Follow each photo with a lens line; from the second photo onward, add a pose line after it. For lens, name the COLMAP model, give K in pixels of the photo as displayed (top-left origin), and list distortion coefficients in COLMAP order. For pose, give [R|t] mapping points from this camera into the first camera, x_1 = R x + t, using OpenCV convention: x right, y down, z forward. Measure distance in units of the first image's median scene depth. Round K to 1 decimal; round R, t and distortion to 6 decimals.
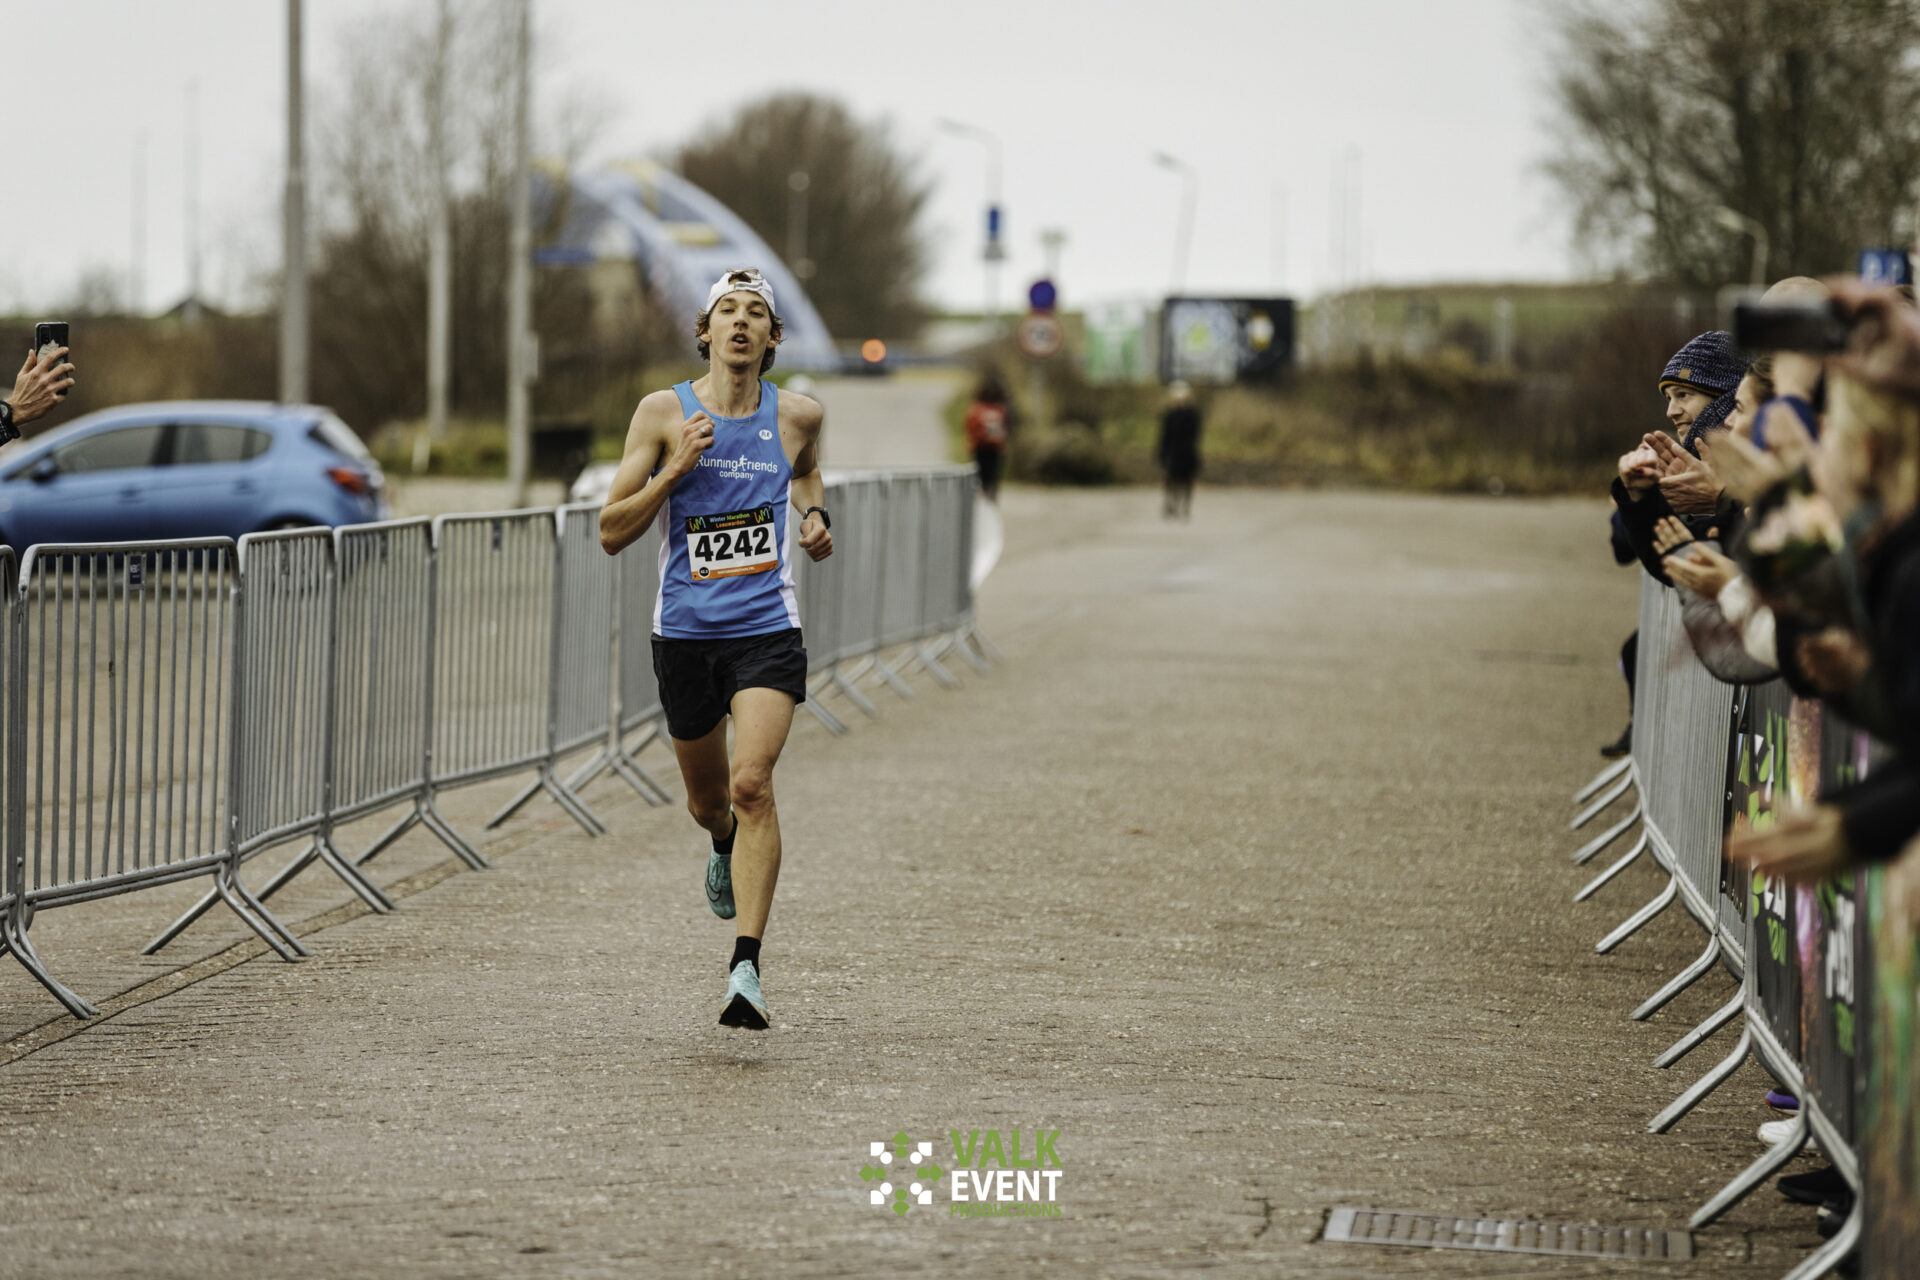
lens RADIAL K [[10550.1, 0, 960.0], [0, 10550.1, 640.0], [0, 0, 1]] dist [1.498982, 15.909840]
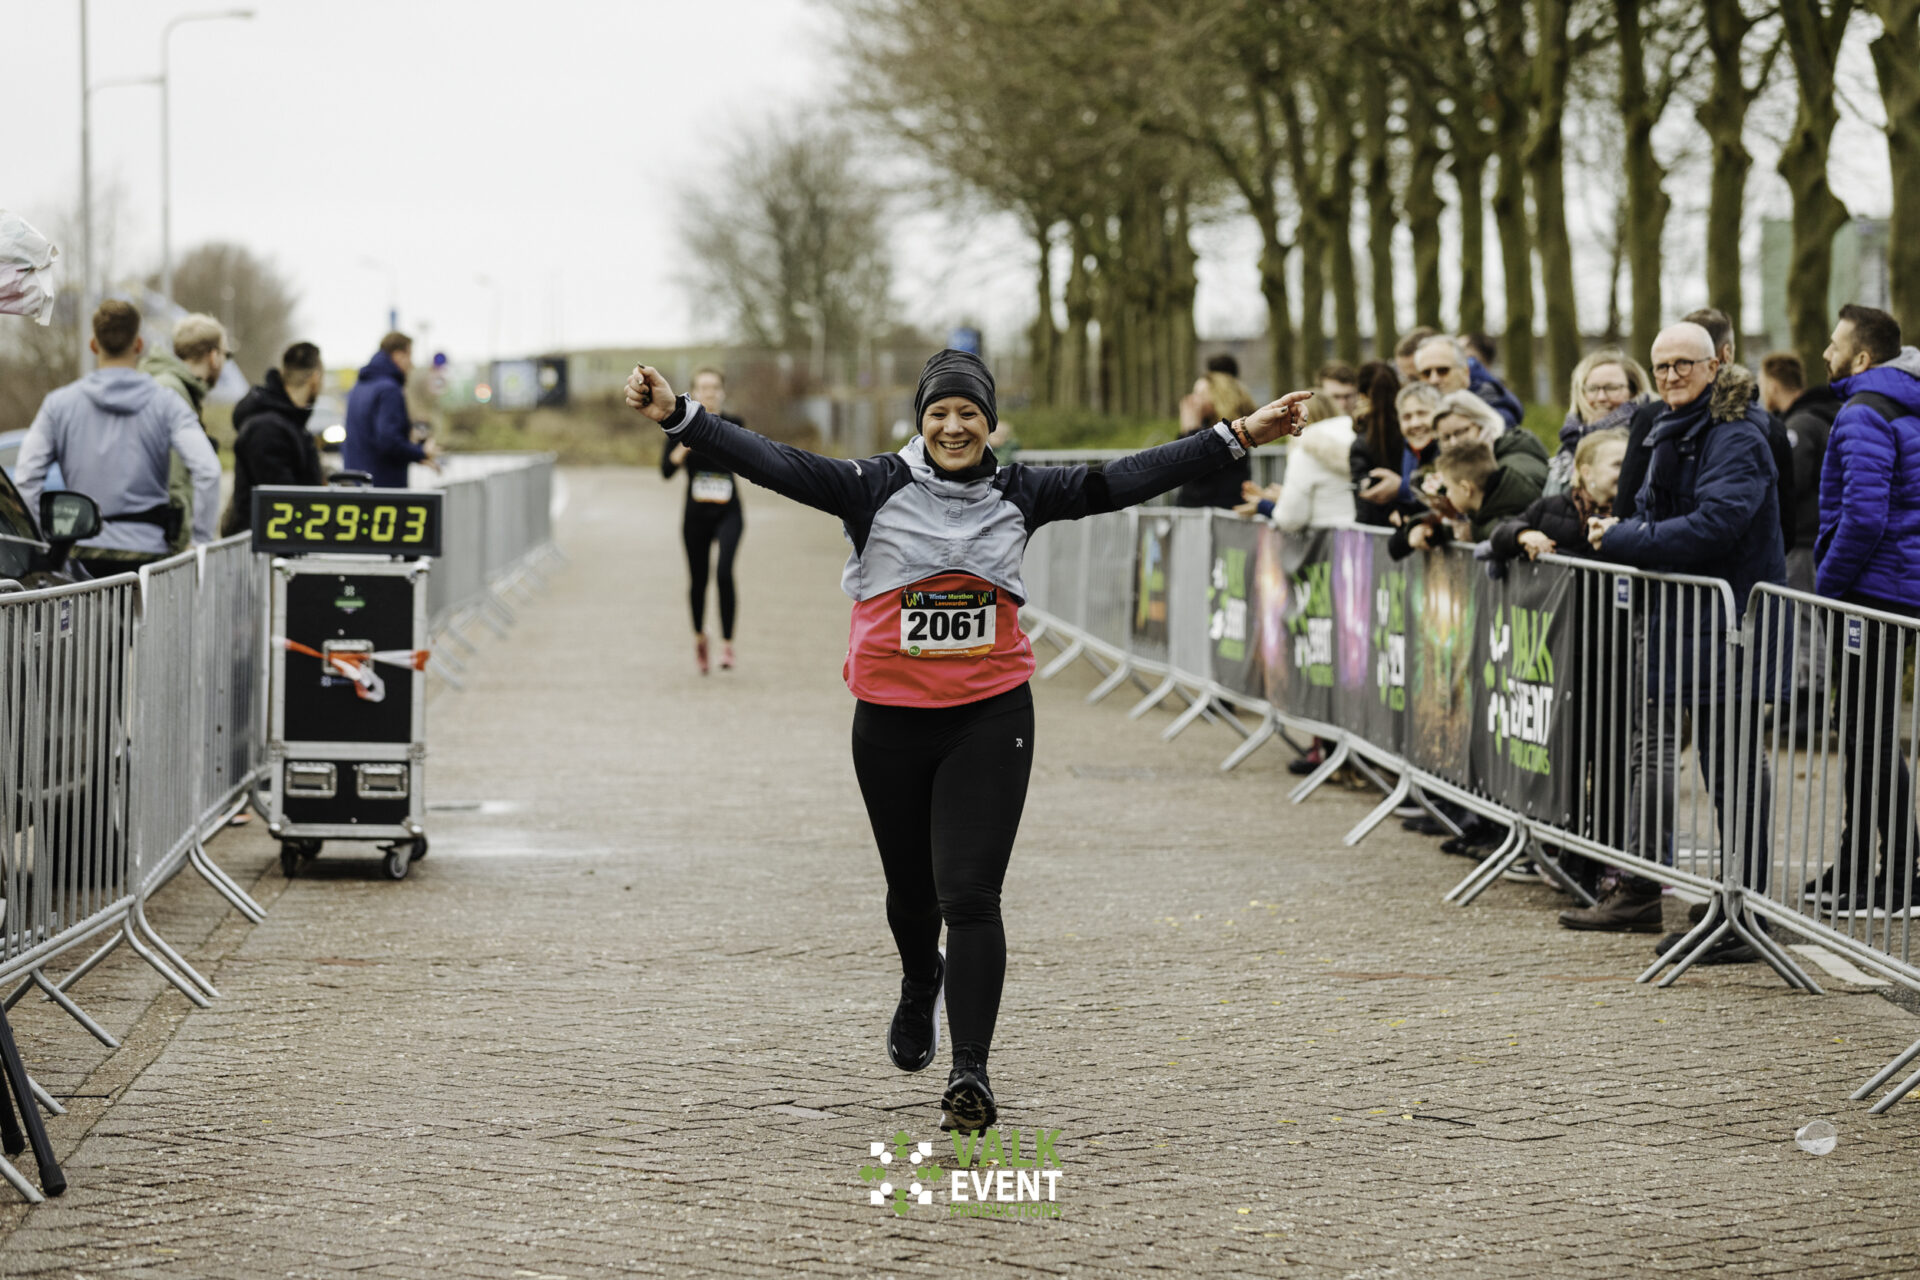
lens RADIAL K [[6508.0, 0, 960.0], [0, 6508.0, 640.0], [0, 0, 1]] dist [0.010129, -0.112470]
pose [[0.993546, -0.022249, 0.111227, -0.084527], [0.020941, 0.999697, 0.012916, 0.004548], [-0.111481, -0.010503, 0.993711, -0.226457]]
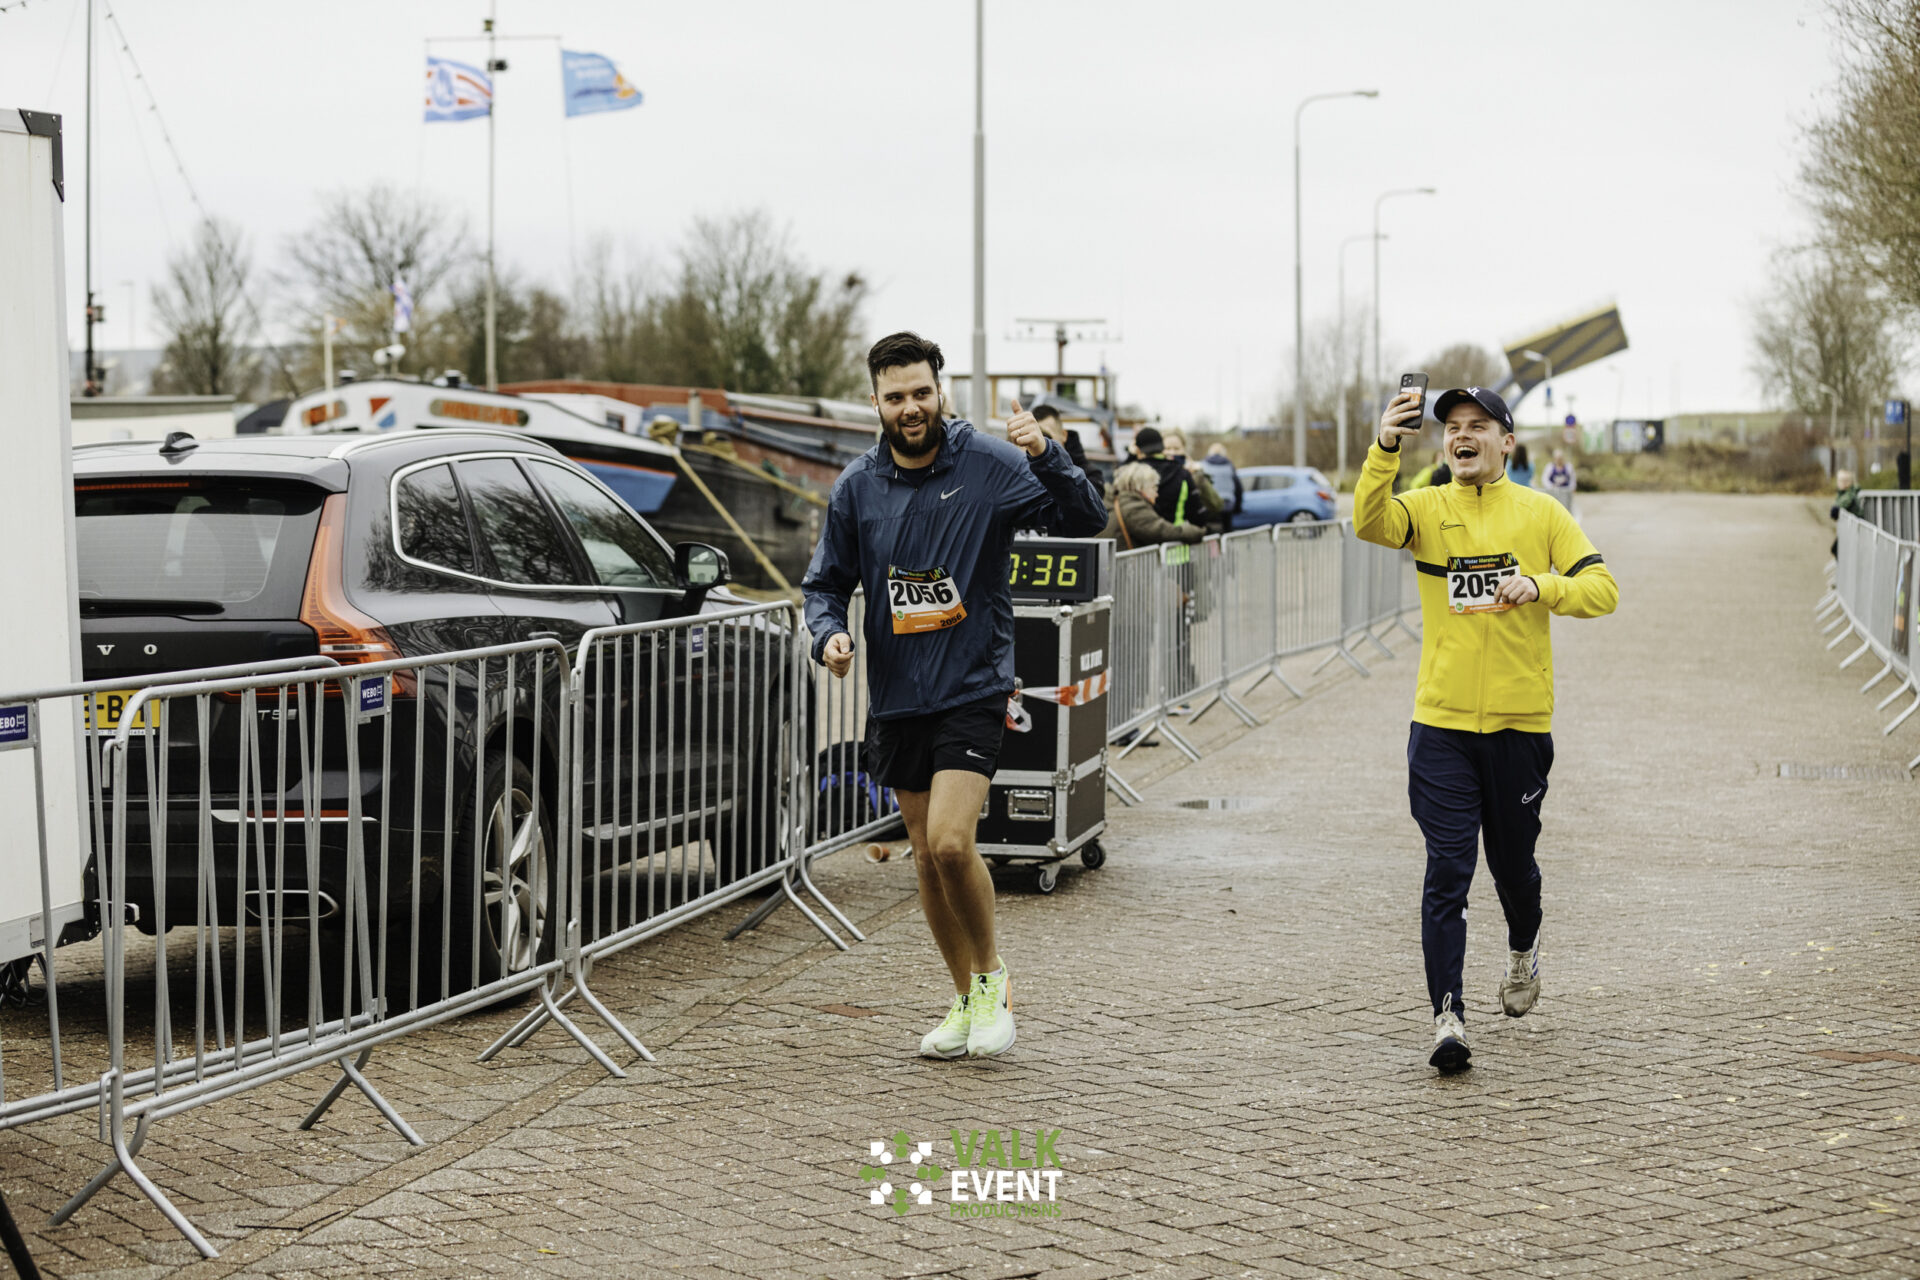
lens RADIAL K [[4044.7, 0, 929.6], [0, 4044.7, 636.5], [0, 0, 1]] dist [-0.310258, 0.151557]
pose [[0.989391, -0.011996, -0.144783, -0.018969], [0.014920, 0.999706, 0.019122, -0.001082], [0.144511, -0.021079, 0.989279, -0.022381]]
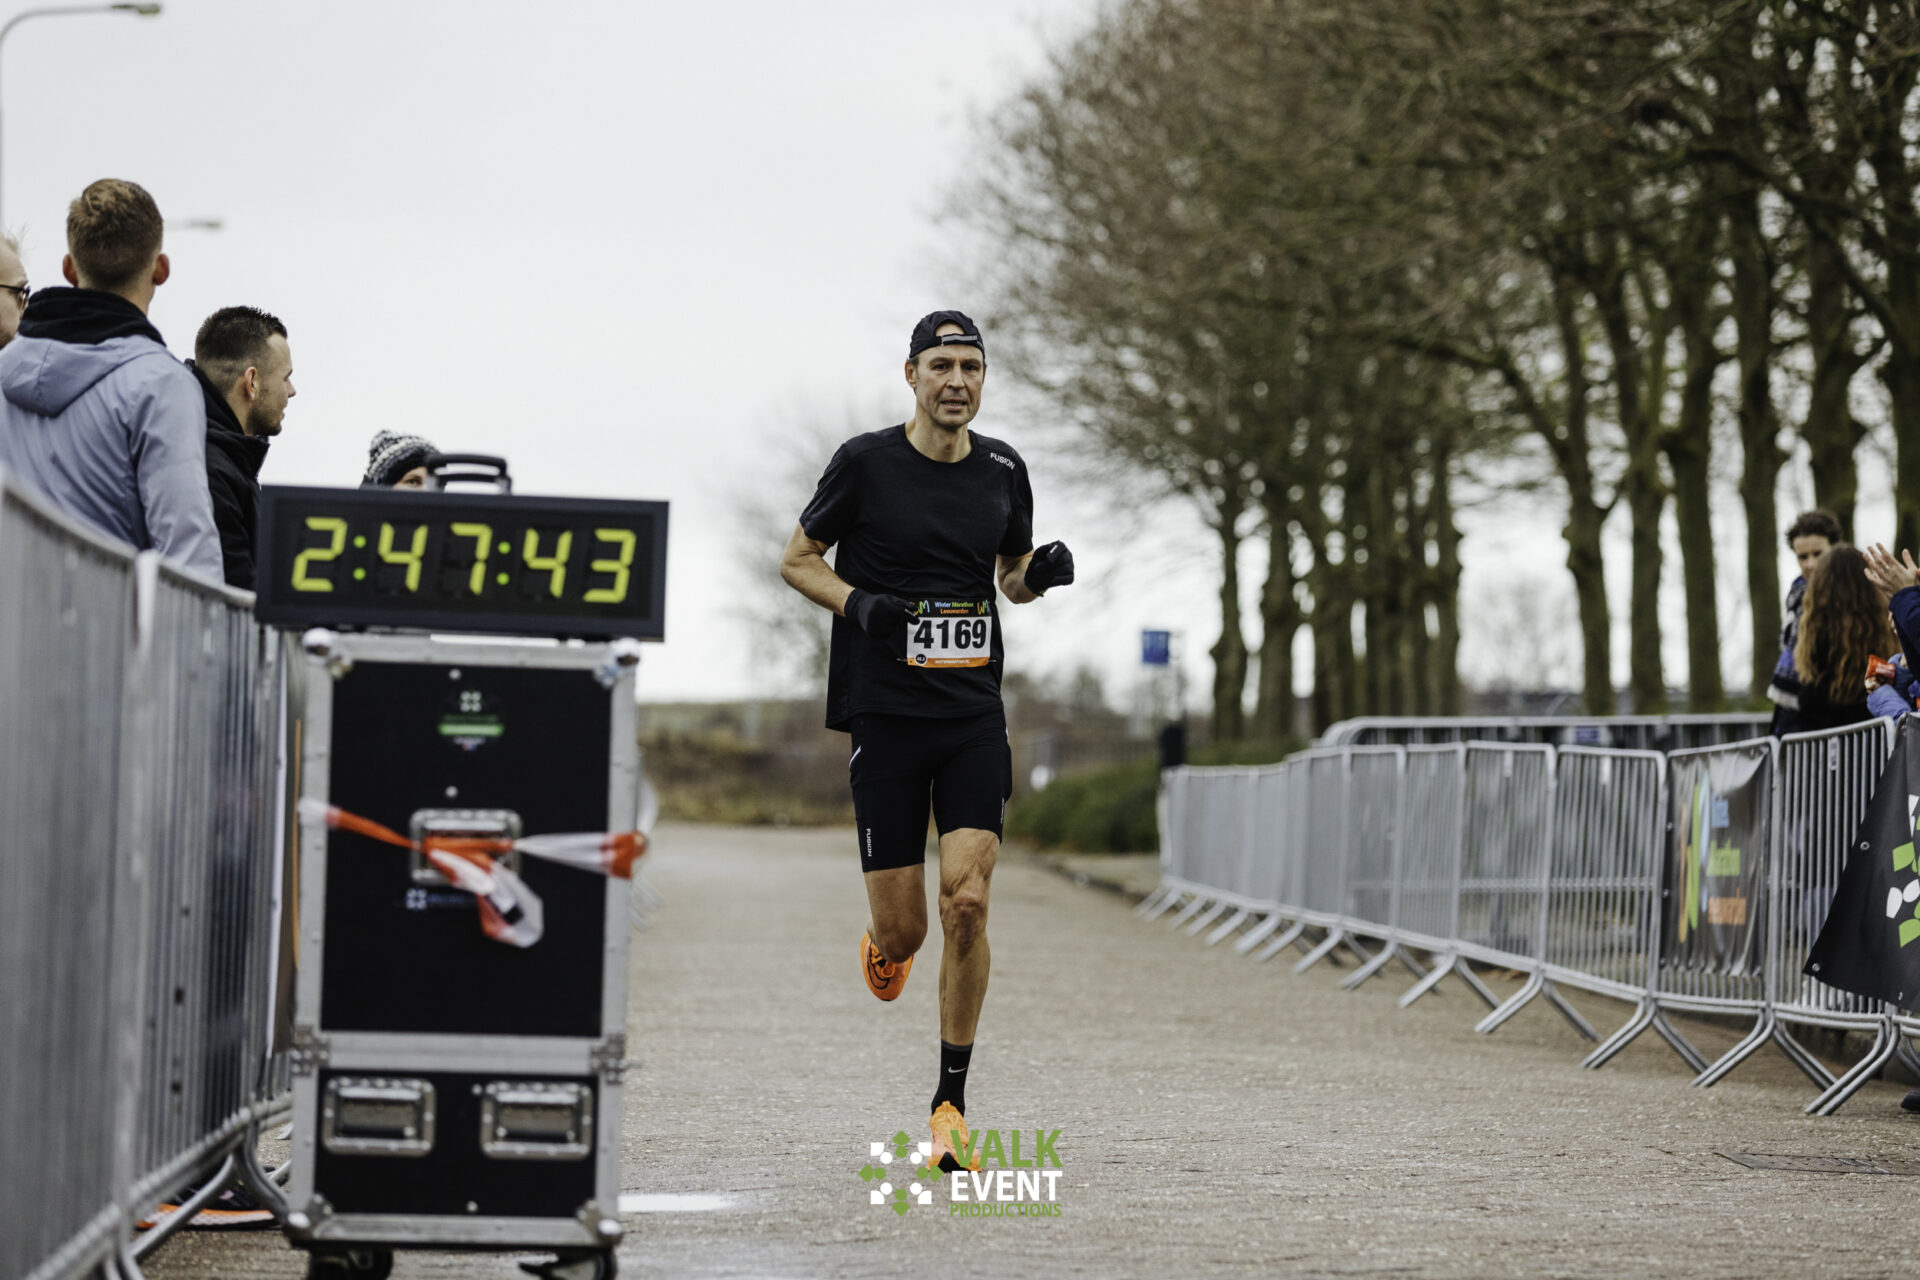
lens RADIAL K [[7583.8, 0, 938.1], [0, 7583.8, 644.7], [0, 0, 1]] dist [0.280805, 7.641978]
pose [[0.994952, -0.006287, 0.100156, -0.086096], [0.010734, 0.998977, -0.043923, 0.019017], [-0.099777, 0.044776, 0.994002, 0.067455]]
